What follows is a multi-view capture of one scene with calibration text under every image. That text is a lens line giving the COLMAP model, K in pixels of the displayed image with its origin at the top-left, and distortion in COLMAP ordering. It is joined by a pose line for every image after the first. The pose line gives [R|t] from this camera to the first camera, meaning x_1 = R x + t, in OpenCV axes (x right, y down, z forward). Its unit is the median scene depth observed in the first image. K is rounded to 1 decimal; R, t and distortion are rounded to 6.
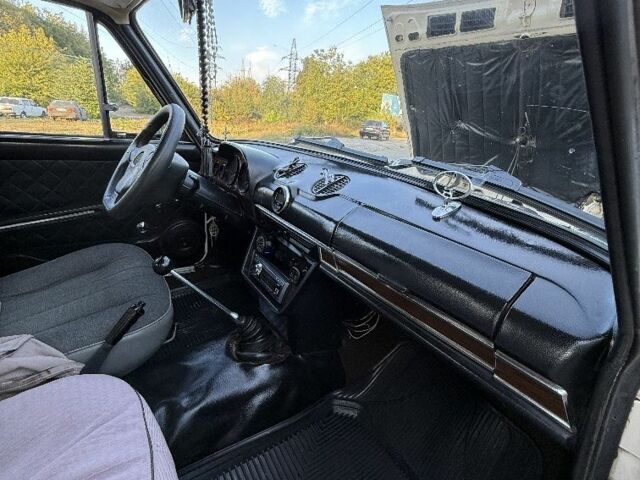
lens RADIAL K [[332.0, 0, 307.6], [0, 332.0, 238.9], [0, 0, 1]] dist [0.001346, 0.000200]
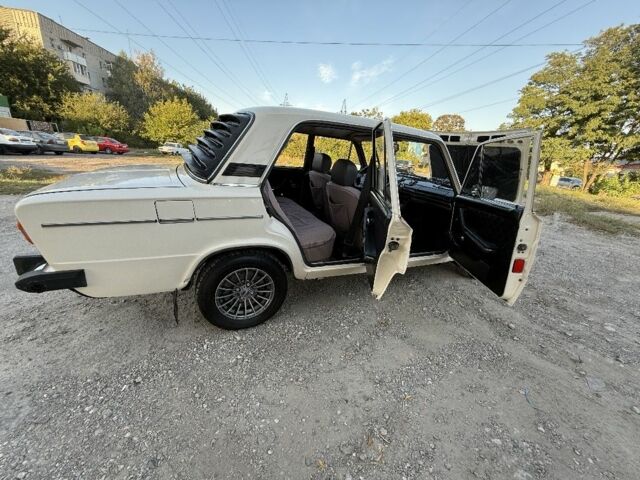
lens RADIAL K [[242.5, 0, 320.0], [0, 242.5, 240.0], [0, 0, 1]] dist [-0.001337, -0.000022]
pose [[0.992080, 0.054220, -0.113306, -0.587822], [-0.056382, 0.998282, -0.015965, 0.550495], [0.112245, 0.022227, 0.993432, -1.809454]]
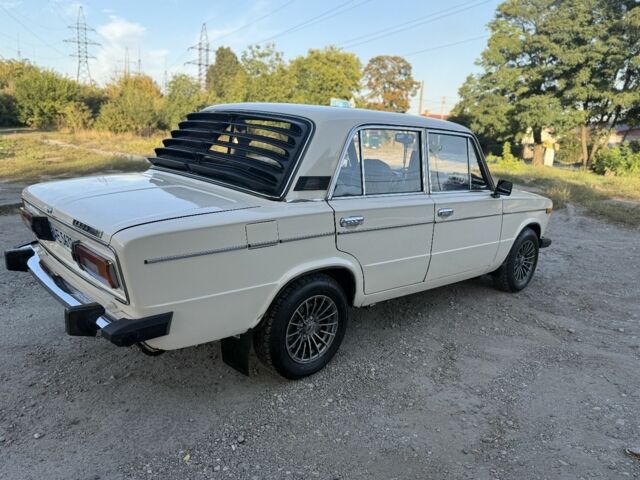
lens RADIAL K [[458.0, 0, 320.0], [0, 458.0, 240.0], [0, 0, 1]] dist [0.058640, -0.065046]
pose [[0.983210, -0.049076, 0.175757, -1.503310], [0.068266, 0.992142, -0.104855, 0.676384], [-0.169230, 0.115092, 0.978834, -2.670007]]
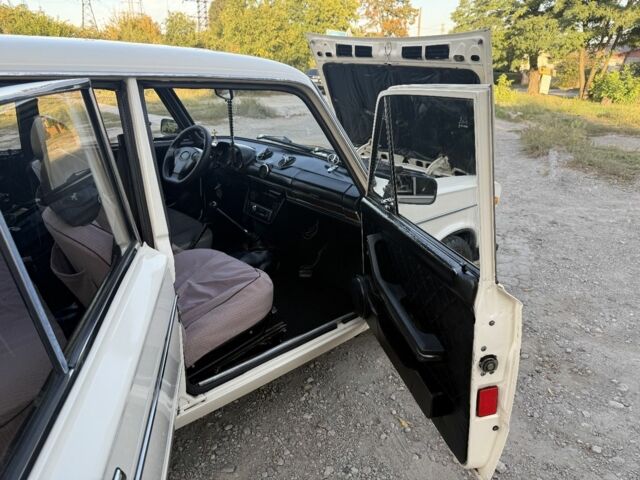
lens RADIAL K [[438.5, 0, 310.9], [0, 438.5, 240.4], [0, 0, 1]] dist [0.003767, -0.003695]
pose [[0.984652, -0.106325, 0.138406, -0.161631], [0.101801, 0.994025, 0.039381, 0.174490], [-0.141766, -0.024687, 0.989592, -1.307454]]
